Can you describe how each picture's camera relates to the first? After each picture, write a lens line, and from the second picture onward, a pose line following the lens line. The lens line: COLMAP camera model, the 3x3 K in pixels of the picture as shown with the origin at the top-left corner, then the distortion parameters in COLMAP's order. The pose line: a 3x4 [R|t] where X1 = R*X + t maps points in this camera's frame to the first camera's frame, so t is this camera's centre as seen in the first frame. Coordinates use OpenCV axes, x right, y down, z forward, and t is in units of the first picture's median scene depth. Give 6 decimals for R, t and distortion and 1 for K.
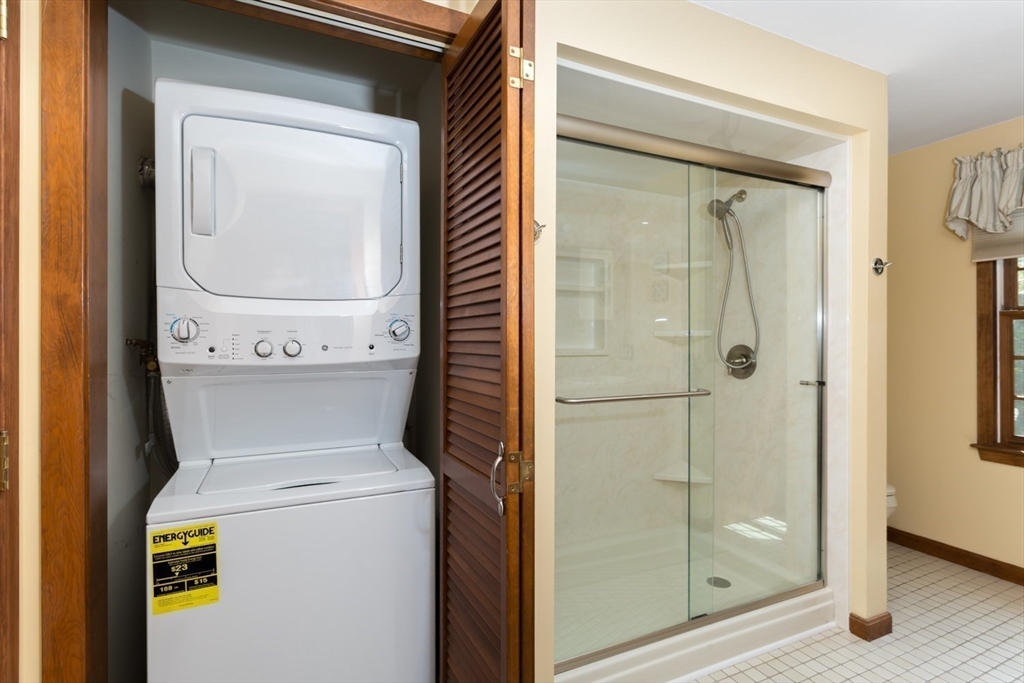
lens RADIAL K [[512.7, 0, 510.7], [0, 512.7, 341.4], [0, 0, 1]] dist [0.024813, 0.001962]
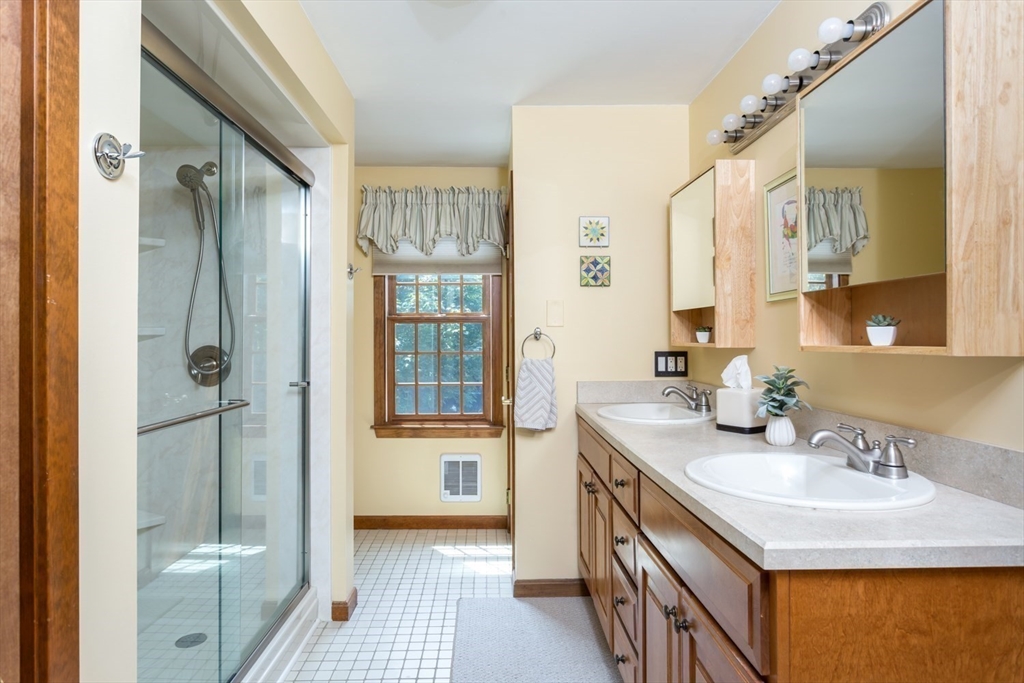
lens RADIAL K [[574.9, 0, 509.6], [0, 574.9, 337.4], [0, 0, 1]] dist [-0.036359, -0.000869]
pose [[0.407695, 0.001906, 0.913116, -0.200982], [0.004343, 0.999982, -0.004027, -0.000531], [-0.913108, 0.005607, 0.407680, 0.180508]]
